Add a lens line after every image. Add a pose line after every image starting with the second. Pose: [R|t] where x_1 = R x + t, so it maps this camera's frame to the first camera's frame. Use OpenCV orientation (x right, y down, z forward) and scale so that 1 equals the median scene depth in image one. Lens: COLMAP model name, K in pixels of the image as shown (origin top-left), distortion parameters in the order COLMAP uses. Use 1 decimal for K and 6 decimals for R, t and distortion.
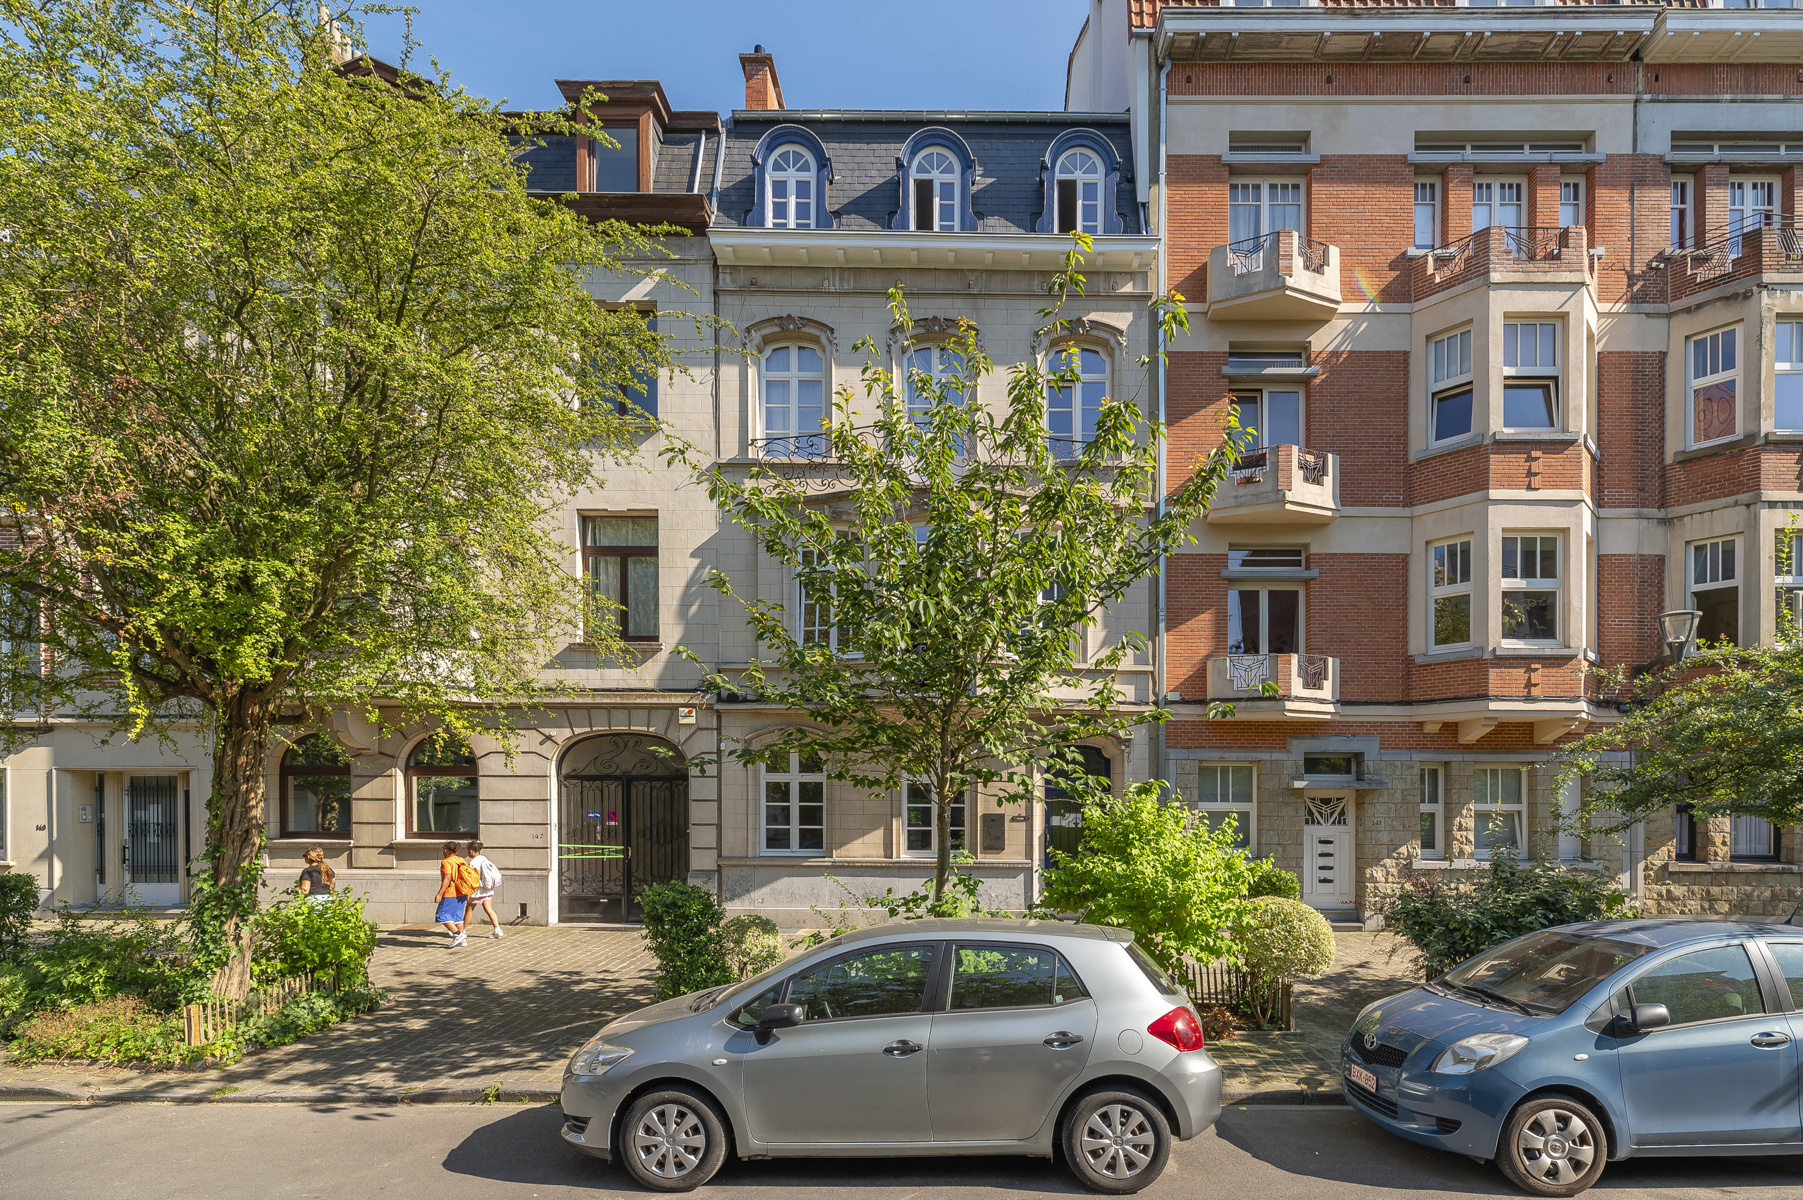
lens RADIAL K [[796.2, 0, 984.6], [0, 796.2, 759.4], [0, 0, 1]] dist [0.002080, 0.000133]
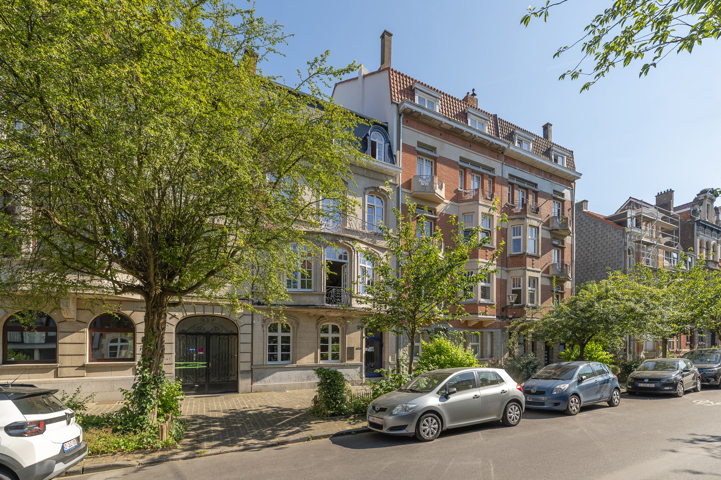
lens RADIAL K [[305.6, 0, 360.9], [0, 305.6, 333.1], [0, 0, 1]] dist [0.000158, -0.000015]
pose [[0.895577, 0.009805, 0.444799, -0.460391], [-0.007944, 0.999950, -0.006047, 0.023246], [-0.444836, 0.001882, 0.895610, -0.034057]]
